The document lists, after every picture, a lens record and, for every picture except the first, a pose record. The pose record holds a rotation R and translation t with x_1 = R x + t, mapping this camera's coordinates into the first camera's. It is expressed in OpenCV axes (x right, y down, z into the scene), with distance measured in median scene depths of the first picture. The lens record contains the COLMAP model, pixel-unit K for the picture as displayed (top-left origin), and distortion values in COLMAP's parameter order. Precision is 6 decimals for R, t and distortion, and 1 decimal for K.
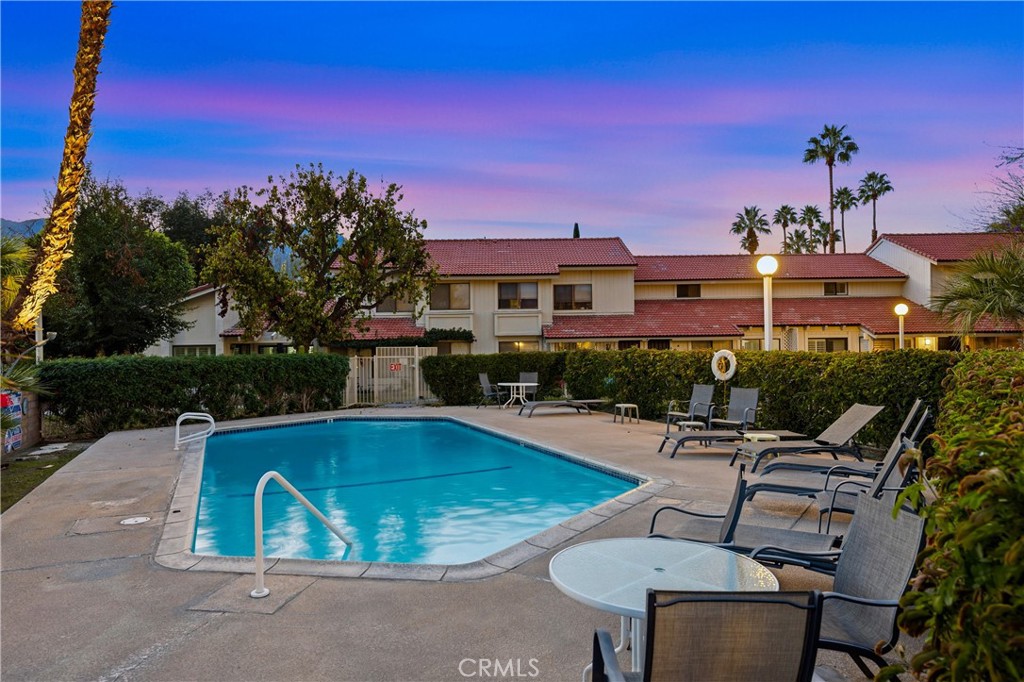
lens RADIAL K [[684.7, 0, 509.3], [0, 684.7, 335.3], [0, 0, 1]] dist [0.027949, 0.002433]
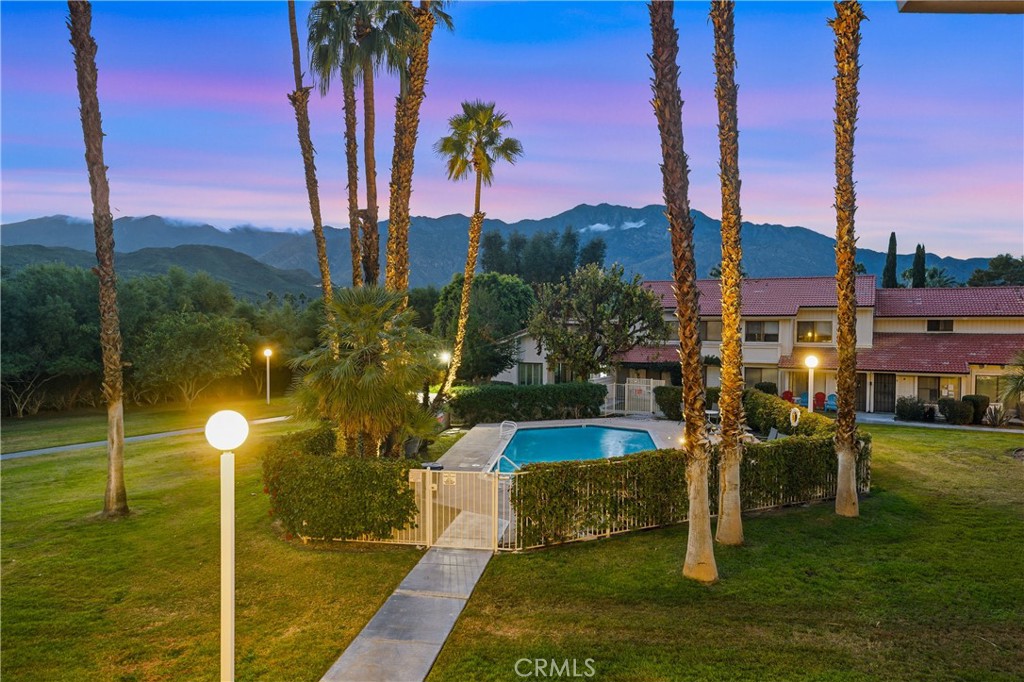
lens RADIAL K [[684.7, 0, 508.4], [0, 684.7, 342.0], [0, 0, 1]] dist [0.027949, 0.002433]
pose [[0.872764, 0.028669, -0.487300, 0.330043], [-0.010404, 0.999140, 0.040147, -0.124978], [0.488031, -0.029968, 0.872311, -0.489982]]
